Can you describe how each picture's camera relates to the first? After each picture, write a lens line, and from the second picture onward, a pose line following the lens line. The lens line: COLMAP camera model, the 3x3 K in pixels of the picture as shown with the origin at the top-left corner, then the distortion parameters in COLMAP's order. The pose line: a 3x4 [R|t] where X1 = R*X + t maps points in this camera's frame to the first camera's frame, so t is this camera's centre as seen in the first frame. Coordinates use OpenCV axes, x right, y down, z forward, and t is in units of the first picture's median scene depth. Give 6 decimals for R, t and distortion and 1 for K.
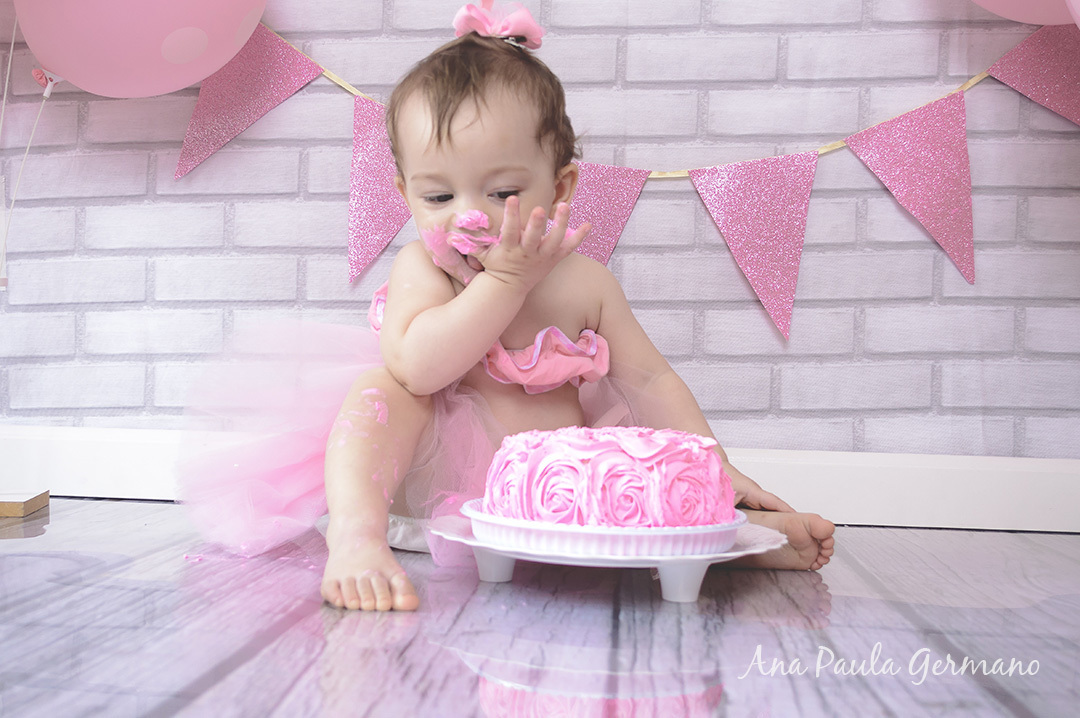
lens RADIAL K [[1262.3, 0, 522.5], [0, 1262.3, 429.7], [0, 0, 1]] dist [-0.075348, 0.008042]
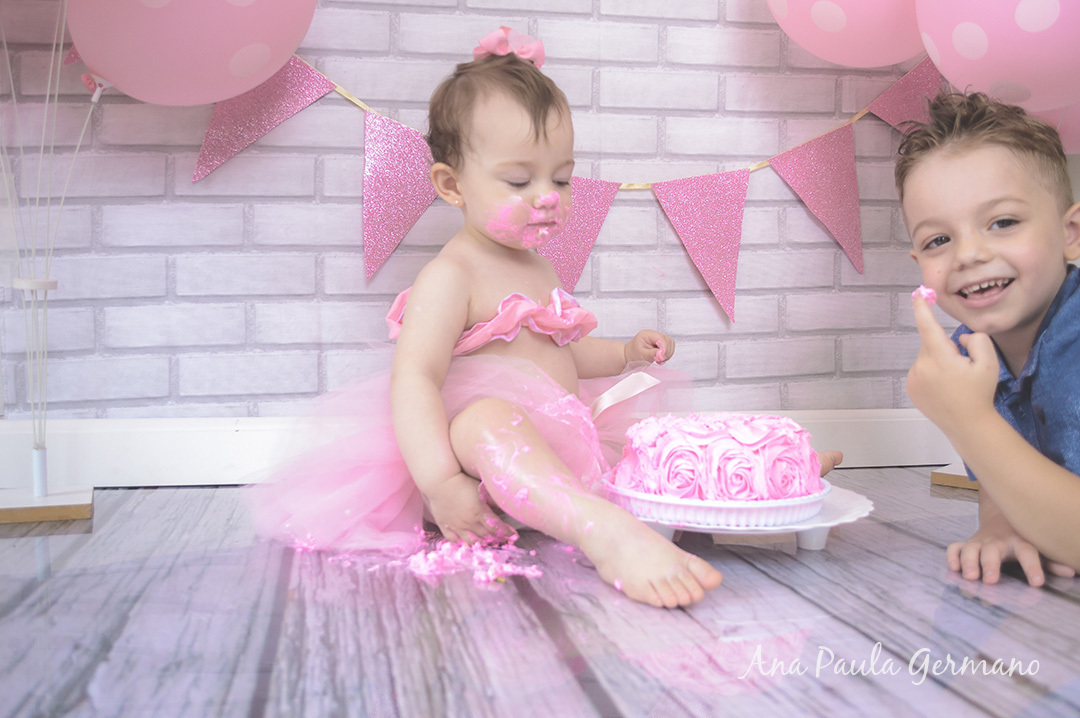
lens RADIAL K [[993.5, 0, 549.0], [0, 993.5, 352.5], [0, 0, 1]] dist [-0.074865, 0.009553]
pose [[0.957363, -0.029734, 0.287353, -0.239818], [0.030002, 0.999544, 0.003470, -0.050232], [-0.287325, 0.005299, 0.957818, 0.120740]]
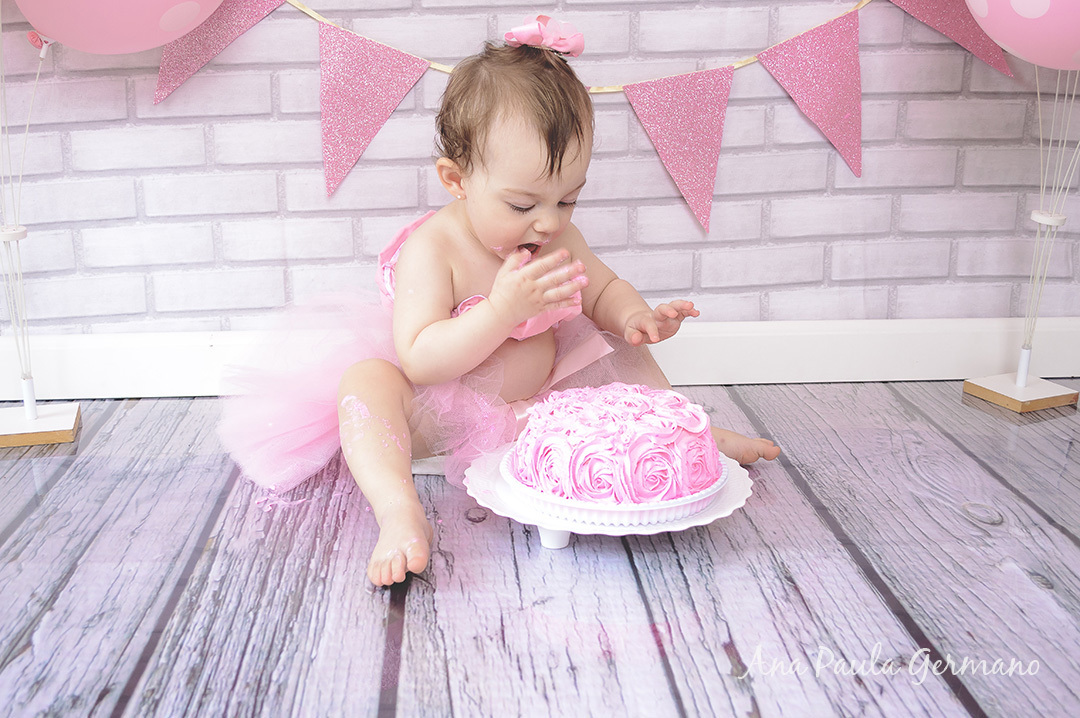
lens RADIAL K [[1207.1, 0, 534.3], [0, 1207.1, 396.7], [0, 0, 1]] dist [-0.072256, 0.005654]
pose [[0.988501, -0.067989, 0.135068, -0.112955], [0.033044, 0.968755, 0.245808, -0.203106], [-0.147560, -0.238518, 0.959862, -0.098428]]
